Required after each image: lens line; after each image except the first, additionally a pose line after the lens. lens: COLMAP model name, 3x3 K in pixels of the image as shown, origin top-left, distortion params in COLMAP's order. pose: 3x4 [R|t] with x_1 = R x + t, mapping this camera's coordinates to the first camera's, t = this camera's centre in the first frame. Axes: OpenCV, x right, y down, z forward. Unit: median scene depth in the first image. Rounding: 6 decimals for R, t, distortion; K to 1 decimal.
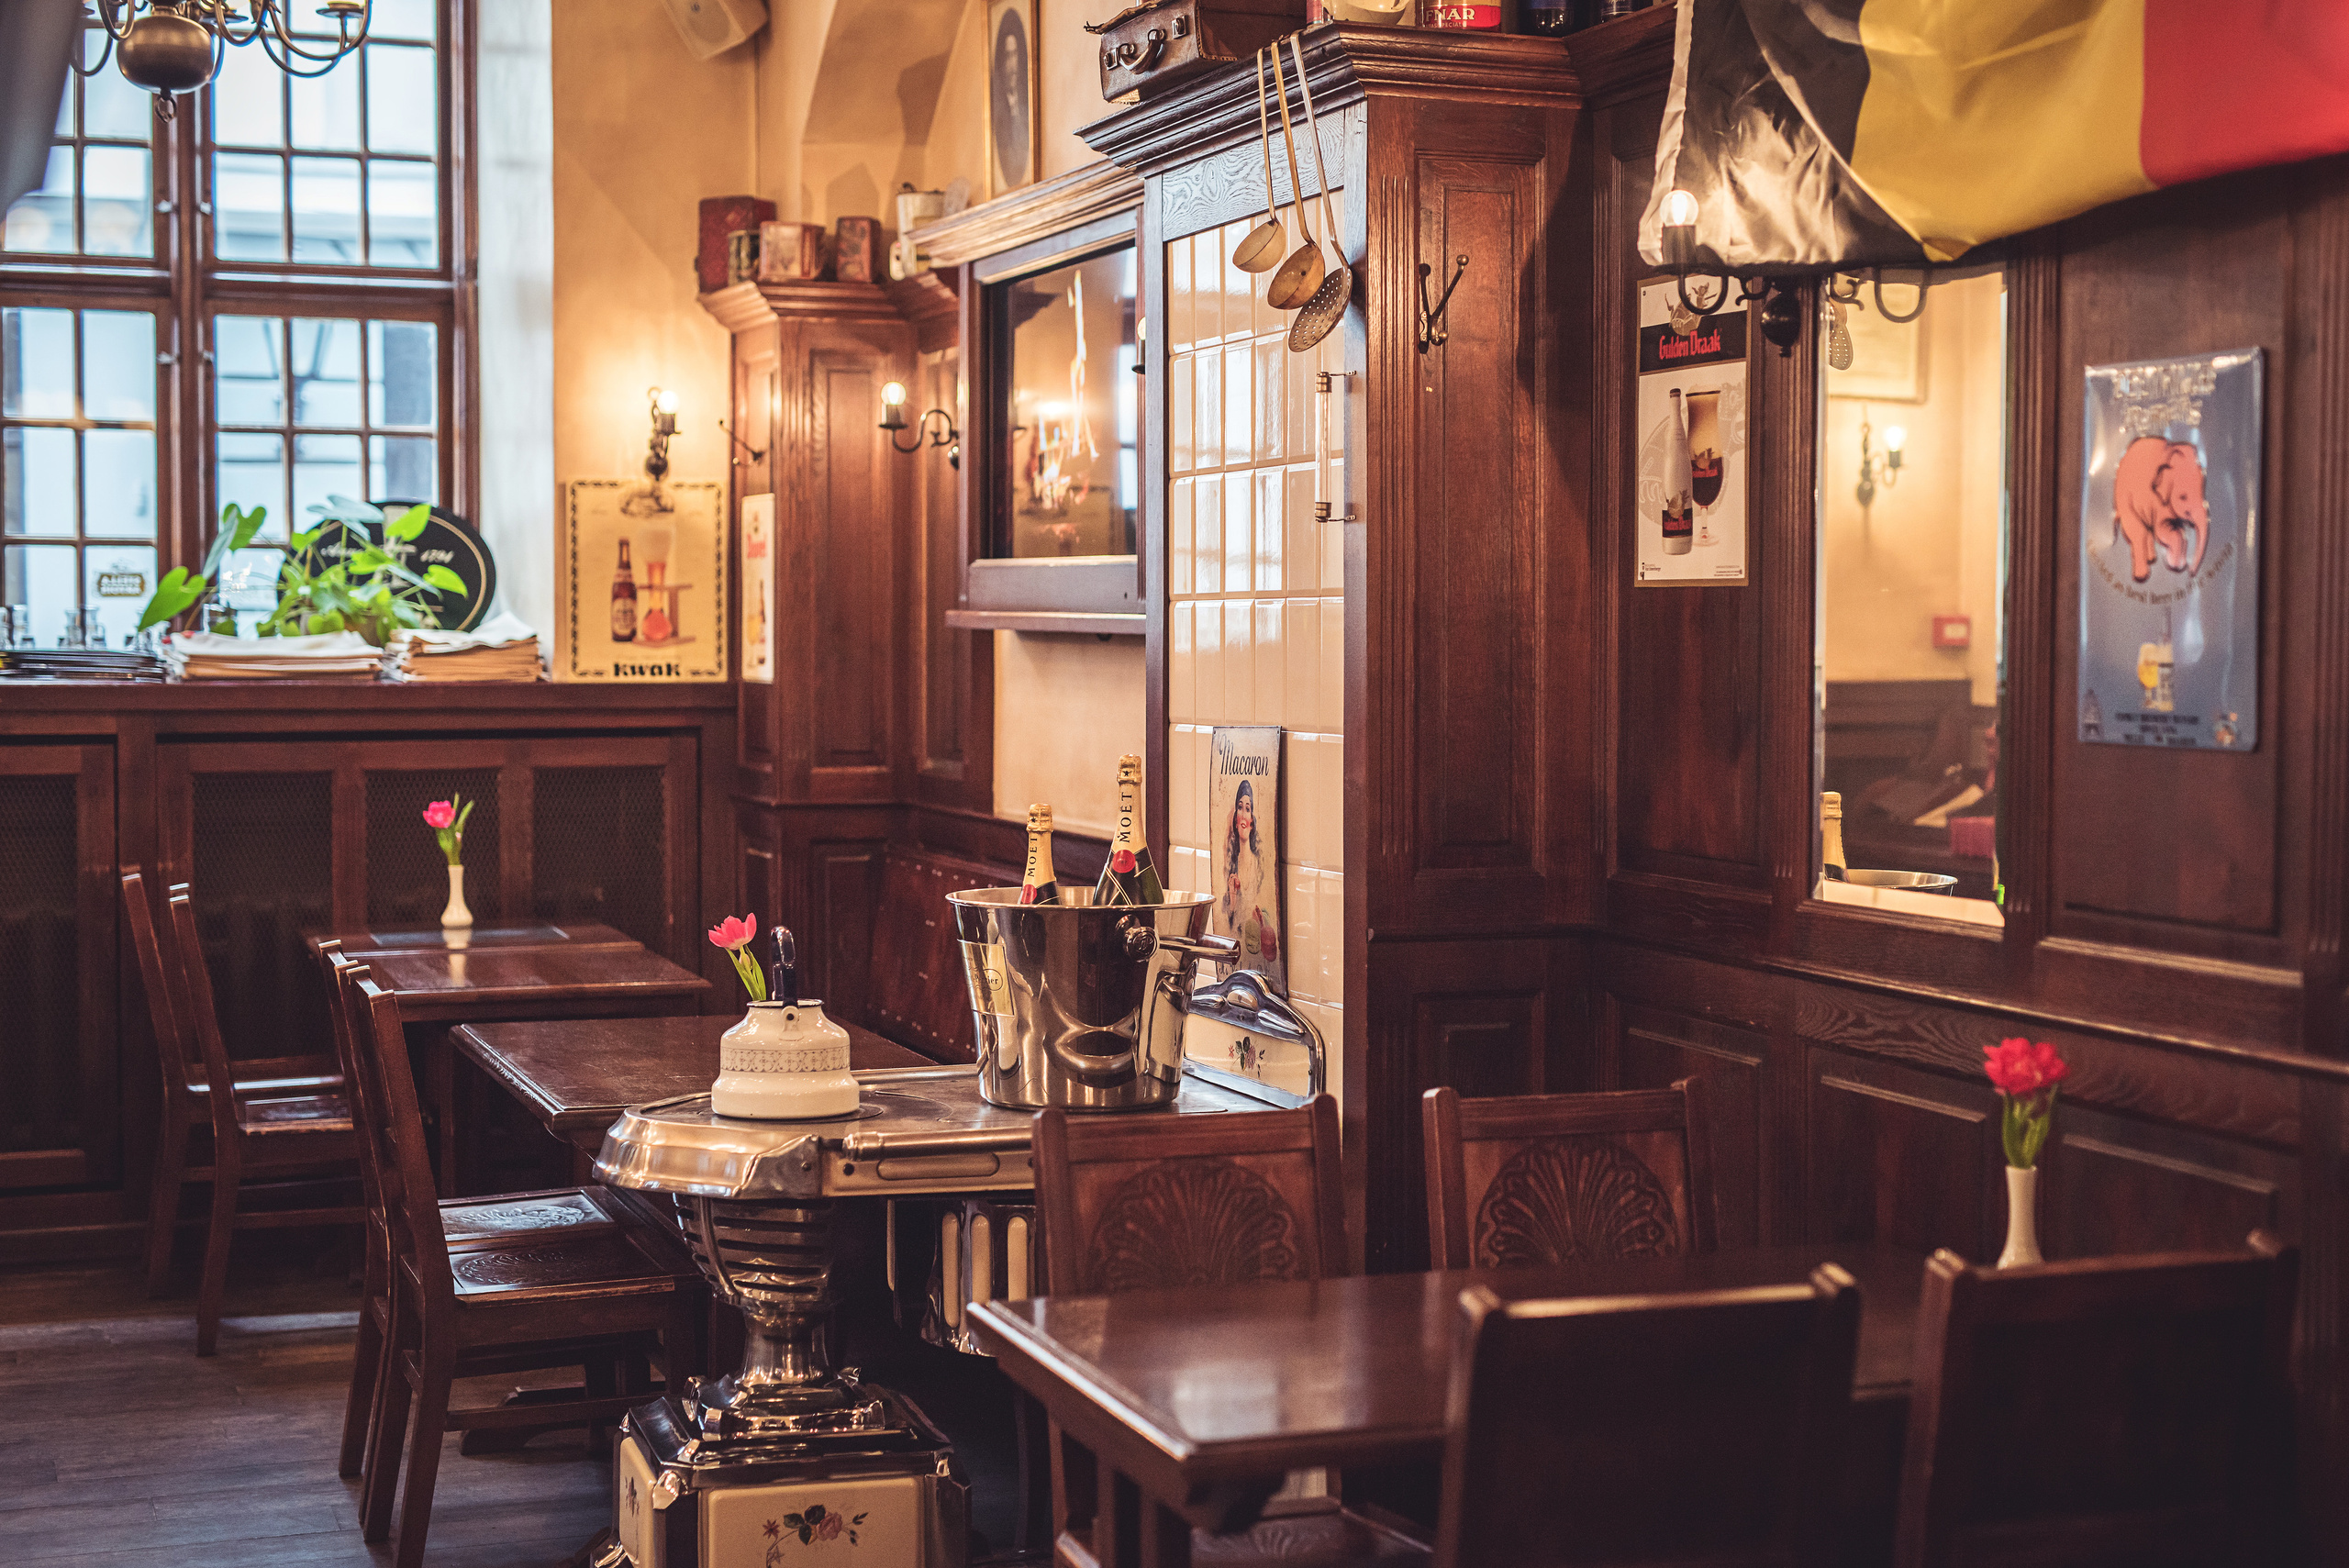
lens RADIAL K [[3358.1, 0, 1174.5], [0, 3358.1, 784.0], [0, 0, 1]] dist [-0.020502, 0.095777]
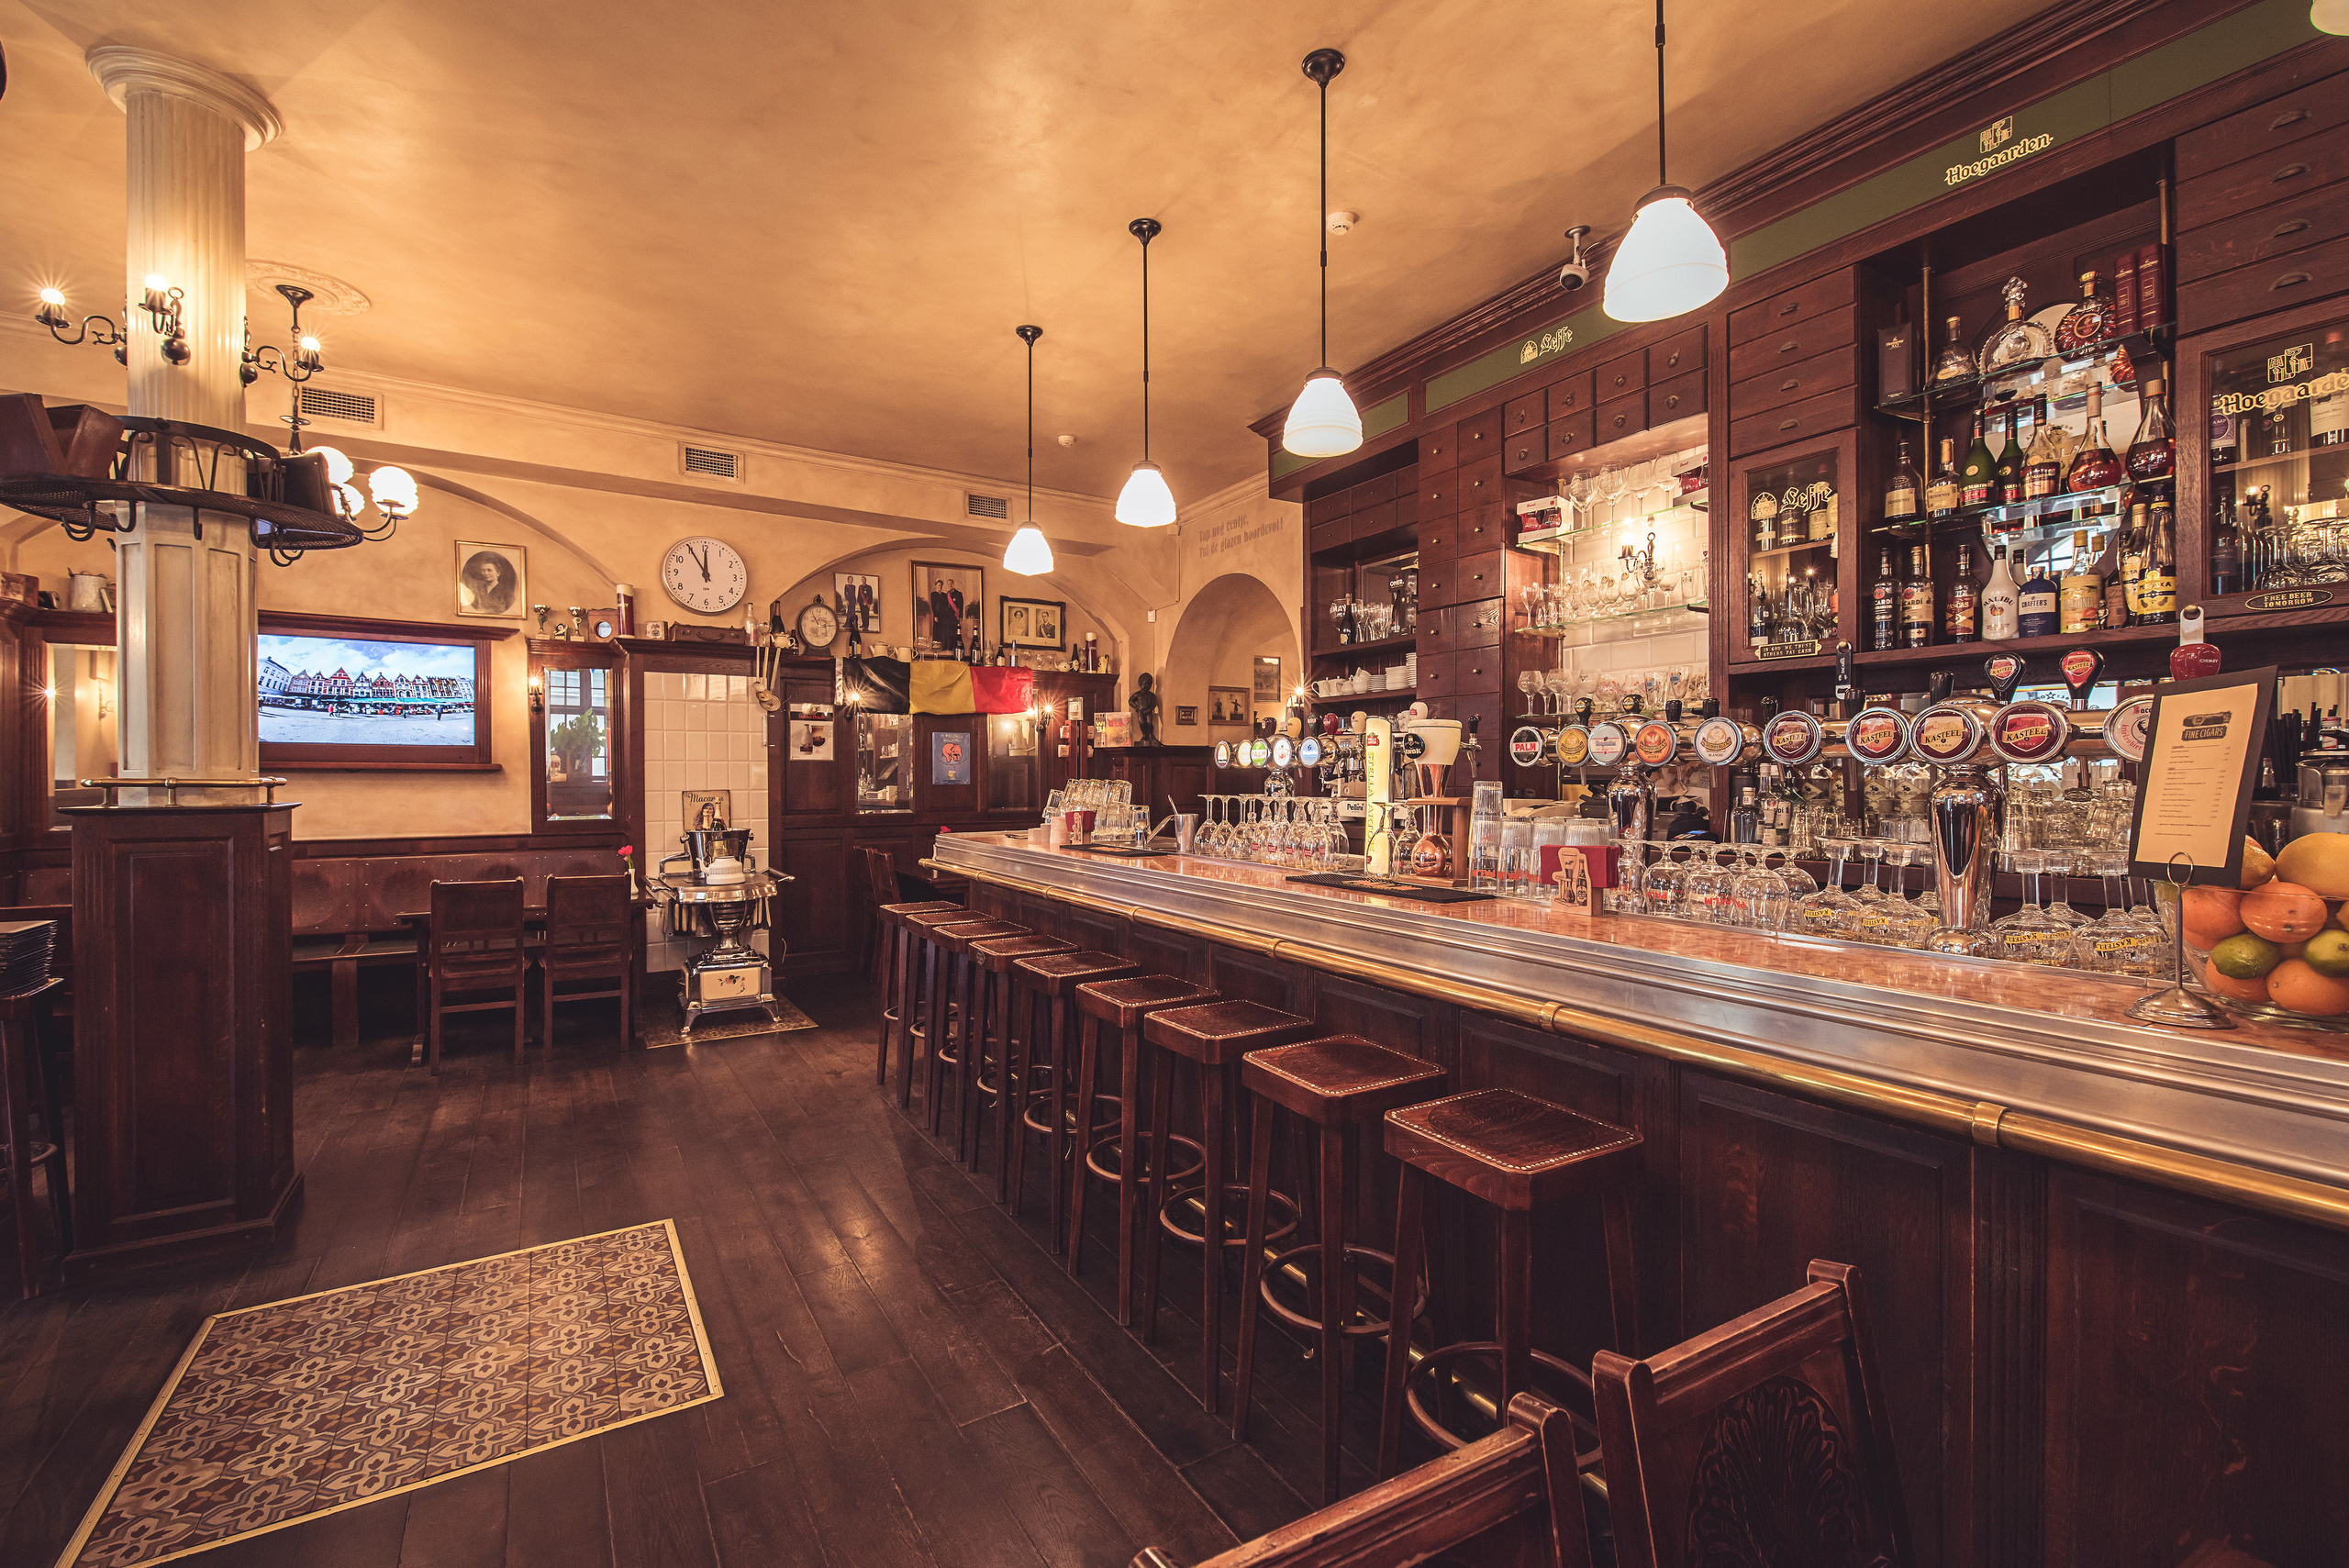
lens RADIAL K [[982.7, 0, 1174.5], [0, 982.7, 784.0], [0, 0, 1]] dist [-0.000087, -0.000365]
pose [[-0.199338, -0.006837, 0.979907, -1.558430], [0.044761, 0.998868, 0.016075, -0.020562], [-0.978908, 0.047066, -0.198806, 0.754315]]
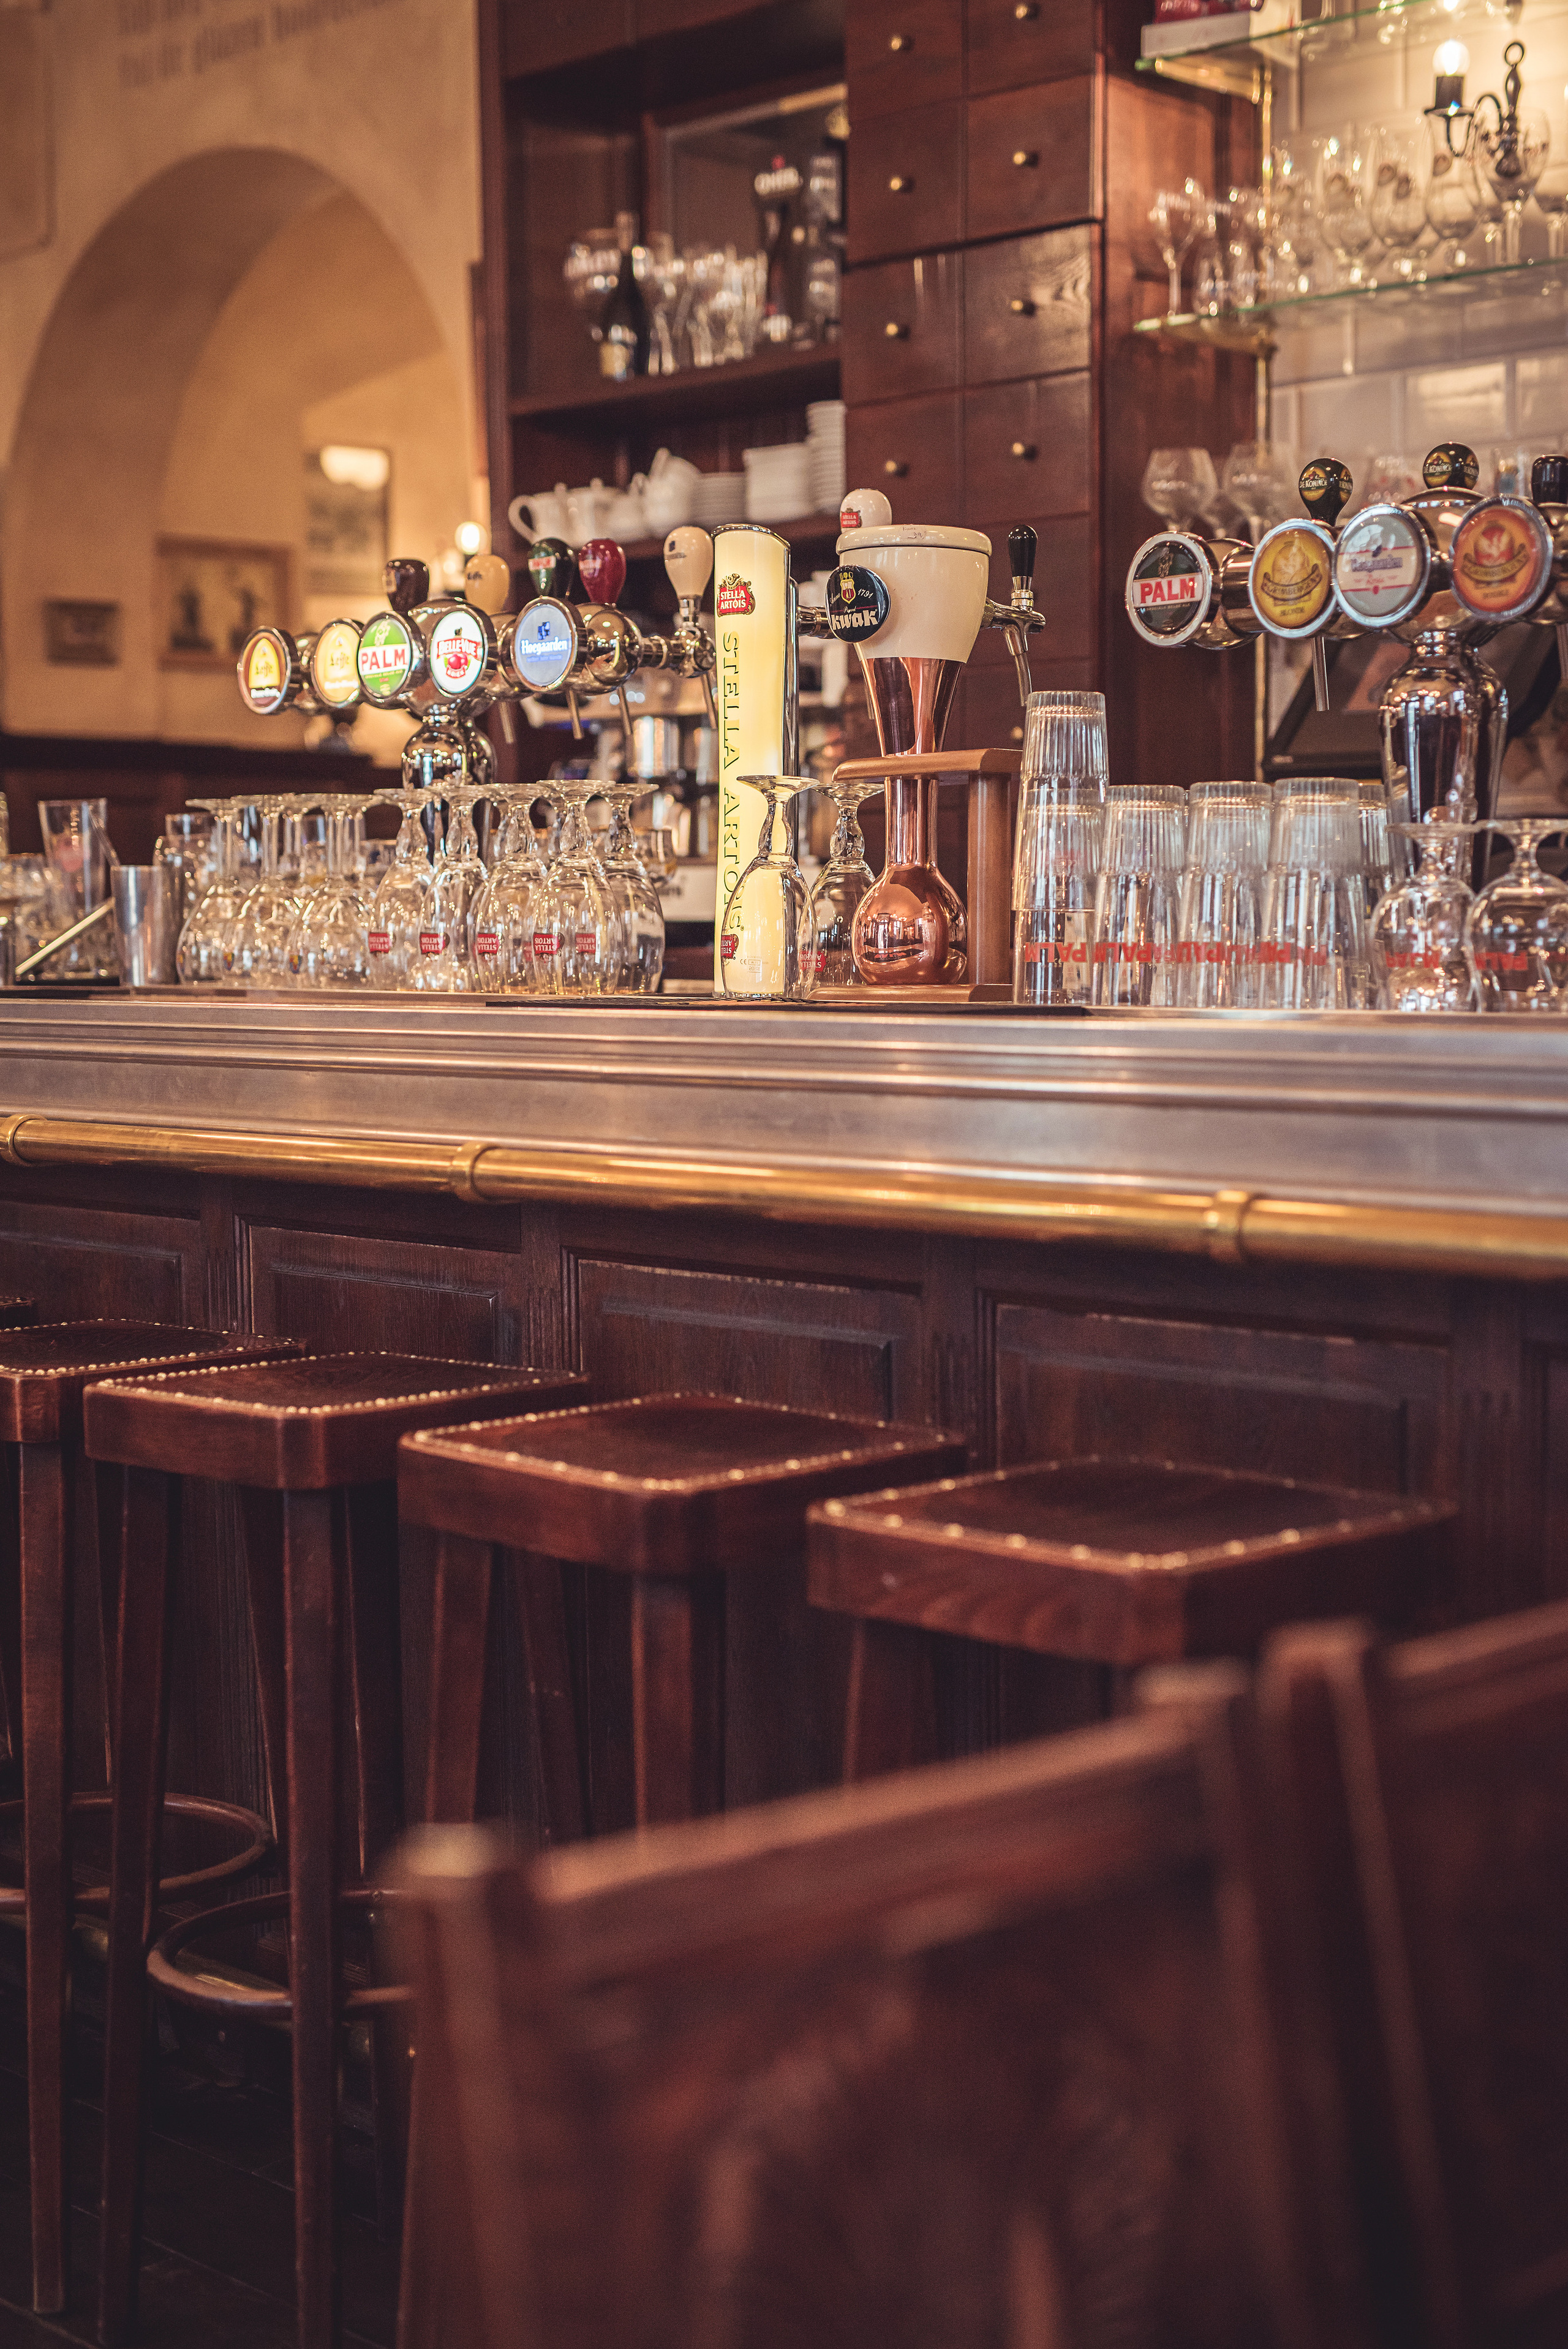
lens RADIAL K [[3358.2, 0, 784.0], [0, 3358.2, 1174.5], [0, 0, 1]] dist [-0.020502, 0.095777]
pose [[-0.418751, -0.065516, 0.905735, -1.689393], [0.049401, 0.994274, 0.094760, 0.055560], [-0.906757, 0.084425, -0.413116, 0.839288]]
